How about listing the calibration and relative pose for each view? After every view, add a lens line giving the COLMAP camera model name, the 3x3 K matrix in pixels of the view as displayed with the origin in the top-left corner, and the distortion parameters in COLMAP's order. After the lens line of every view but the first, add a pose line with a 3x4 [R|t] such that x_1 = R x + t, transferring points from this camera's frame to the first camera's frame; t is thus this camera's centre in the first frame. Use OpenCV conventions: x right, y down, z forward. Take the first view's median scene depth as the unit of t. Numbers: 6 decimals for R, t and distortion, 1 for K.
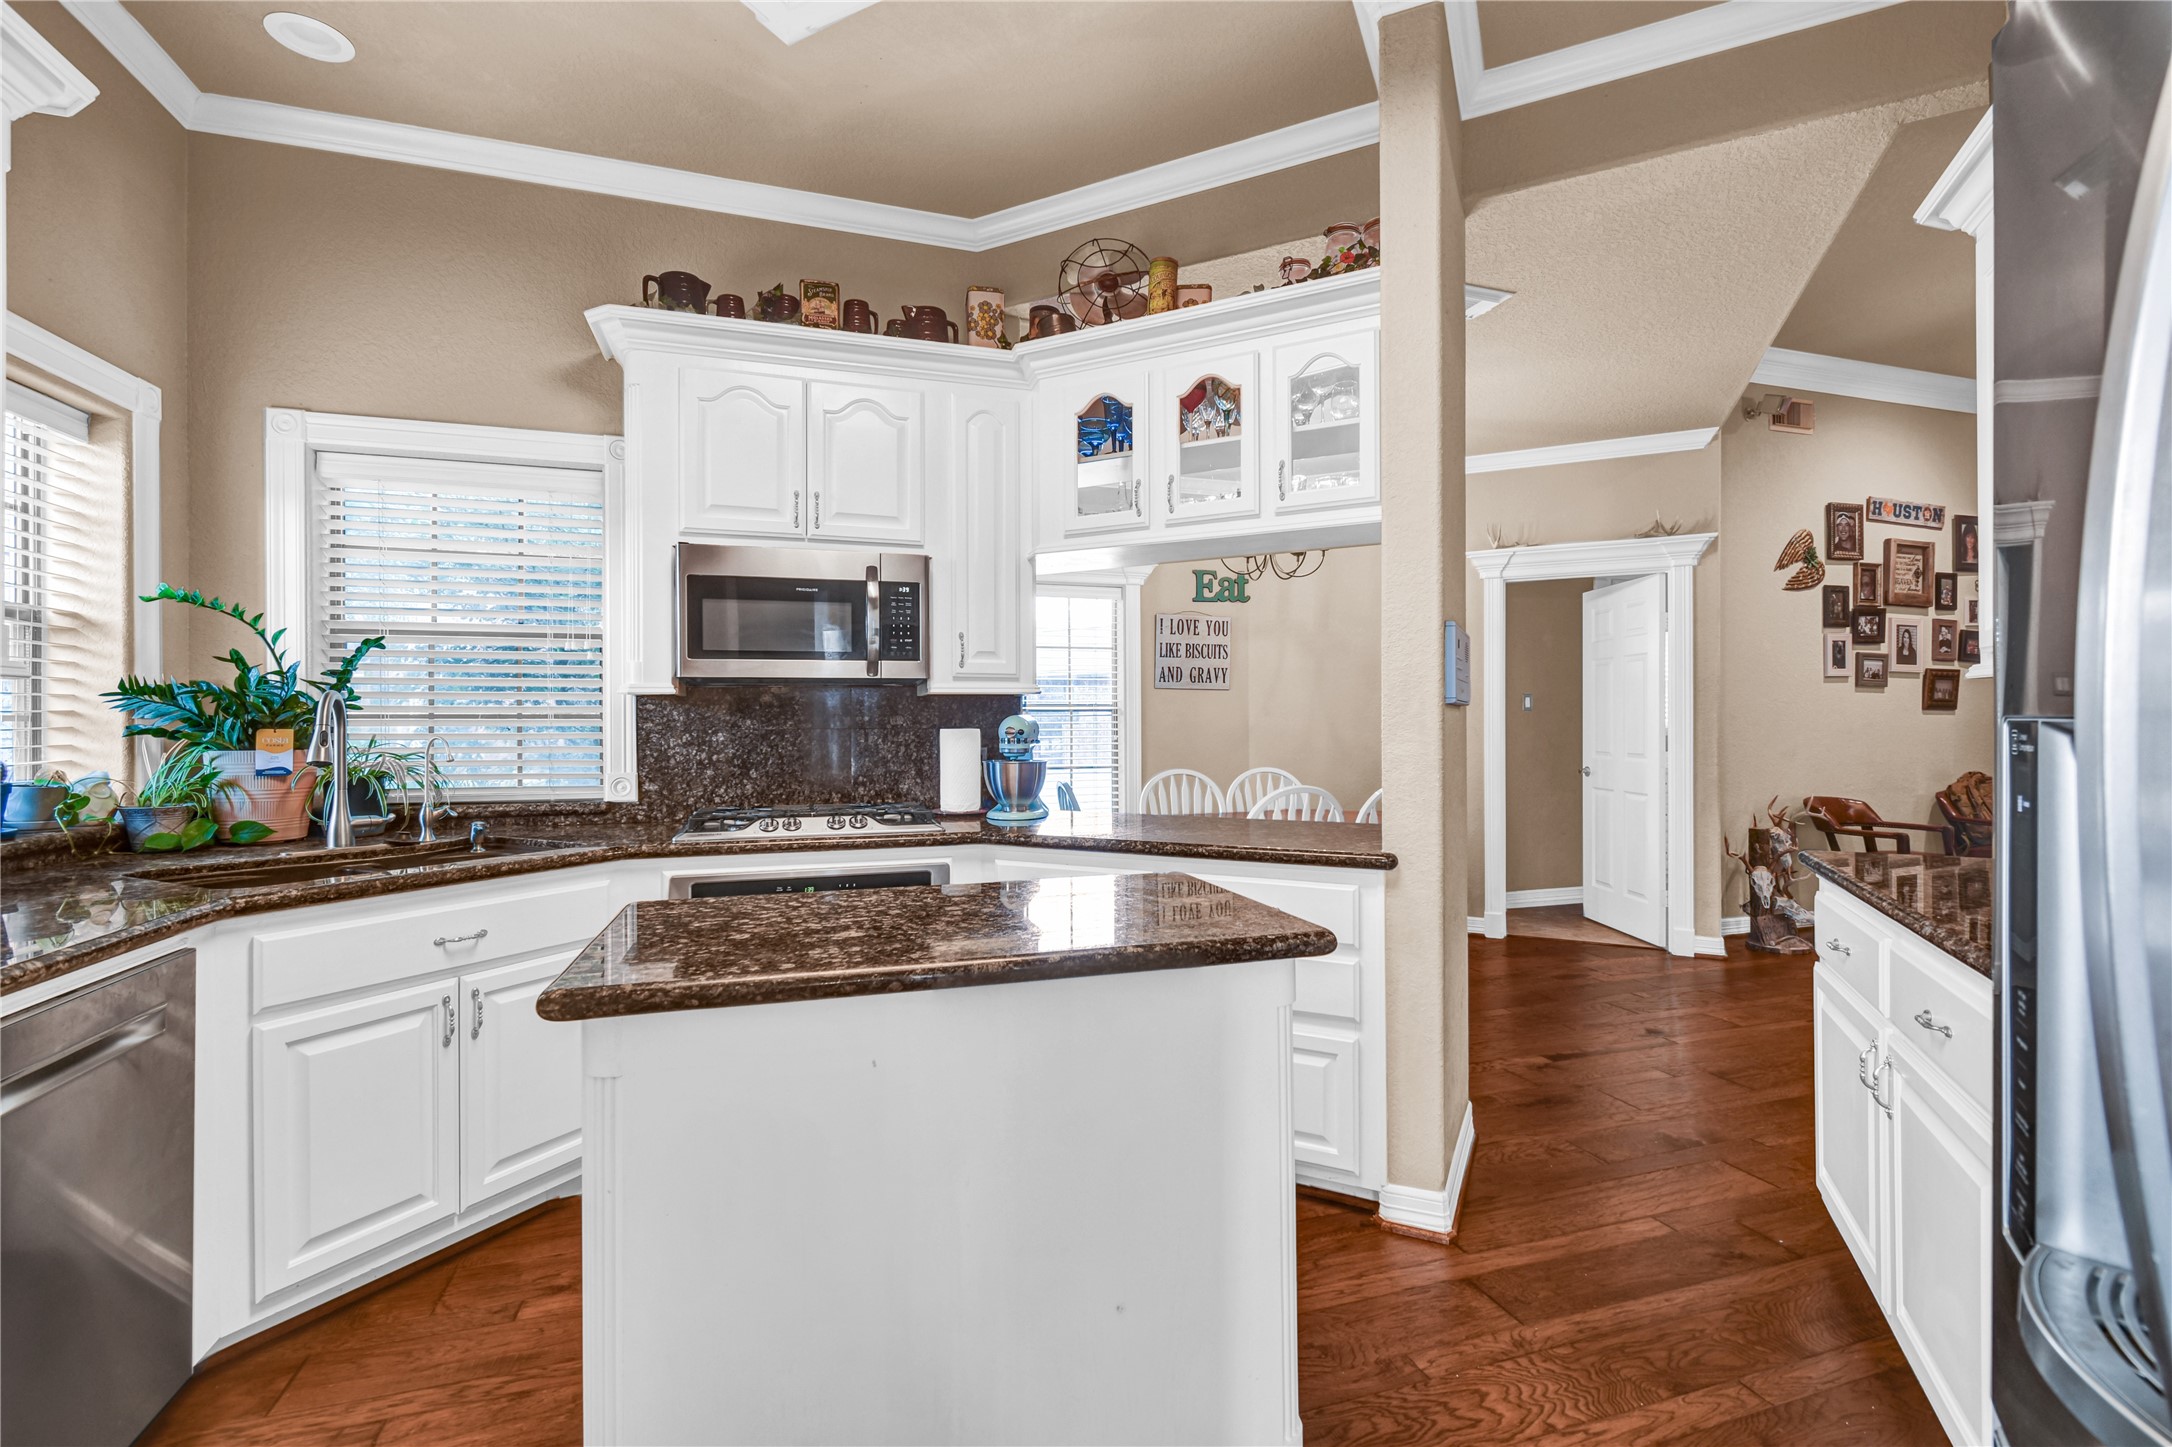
lens RADIAL K [[959.7, 0, 1092.7], [0, 959.7, 716.8], [0, 0, 1]] dist [0.003763, -0.000369]
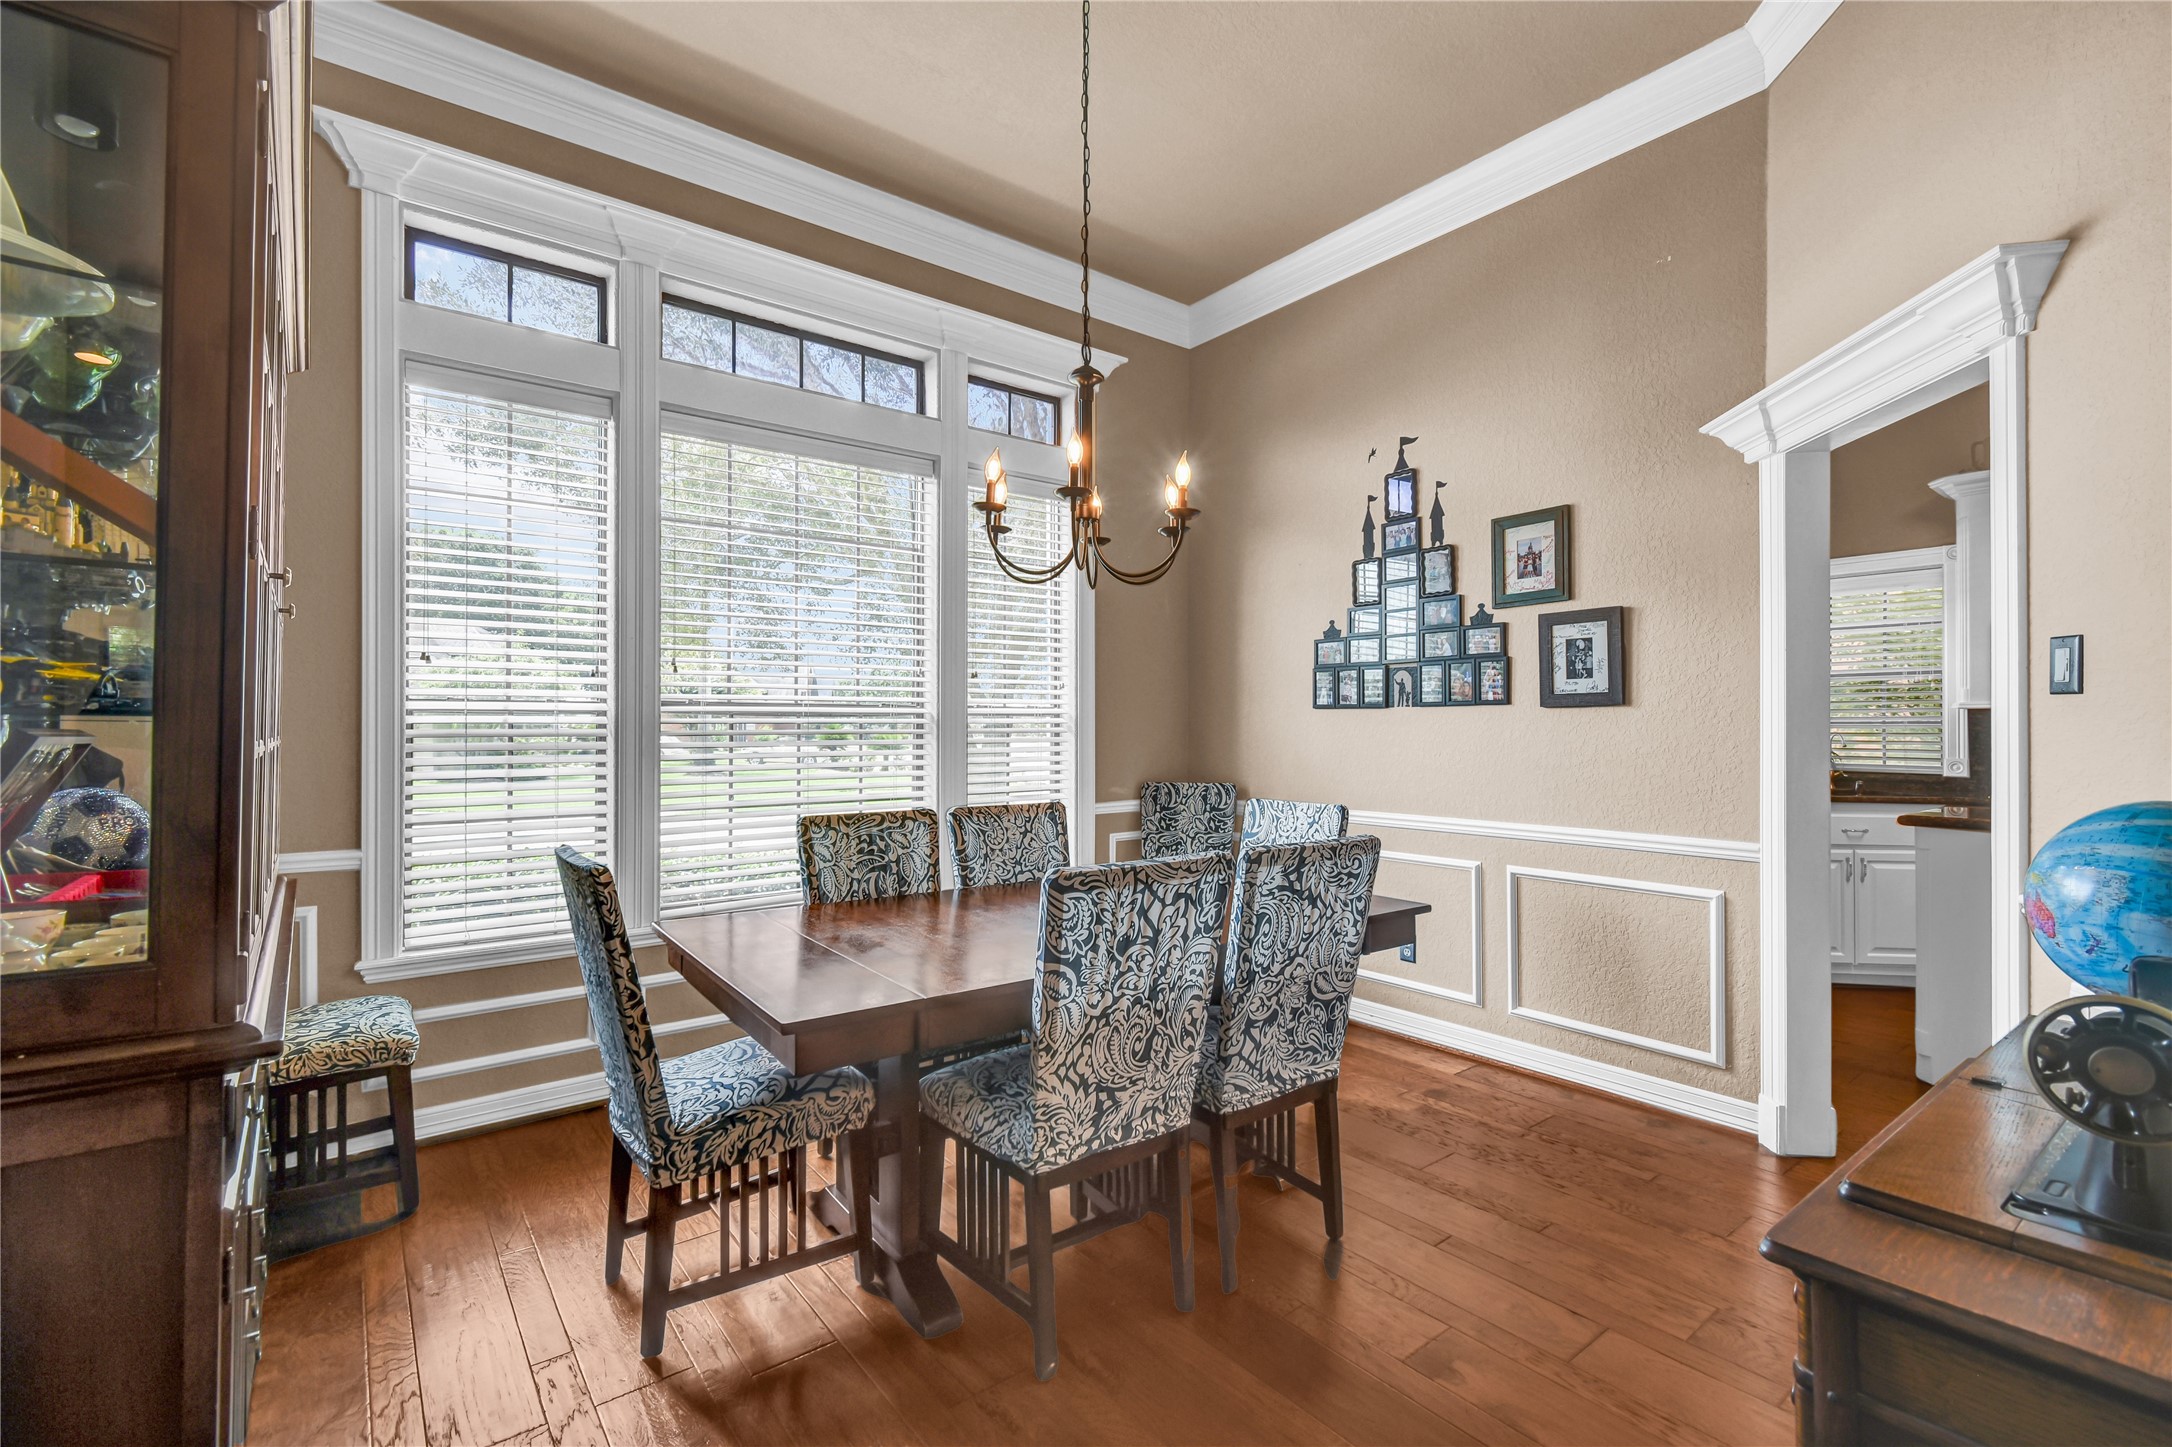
lens RADIAL K [[959.7, 0, 1092.7], [0, 959.7, 716.8], [0, 0, 1]] dist [0.003763, -0.000369]
pose [[0.347511, -0.005023, -0.937662, 0.494875], [0.002880, 0.999987, -0.004290, -0.006333], [0.937671, -0.001210, 0.347521, -0.870725]]
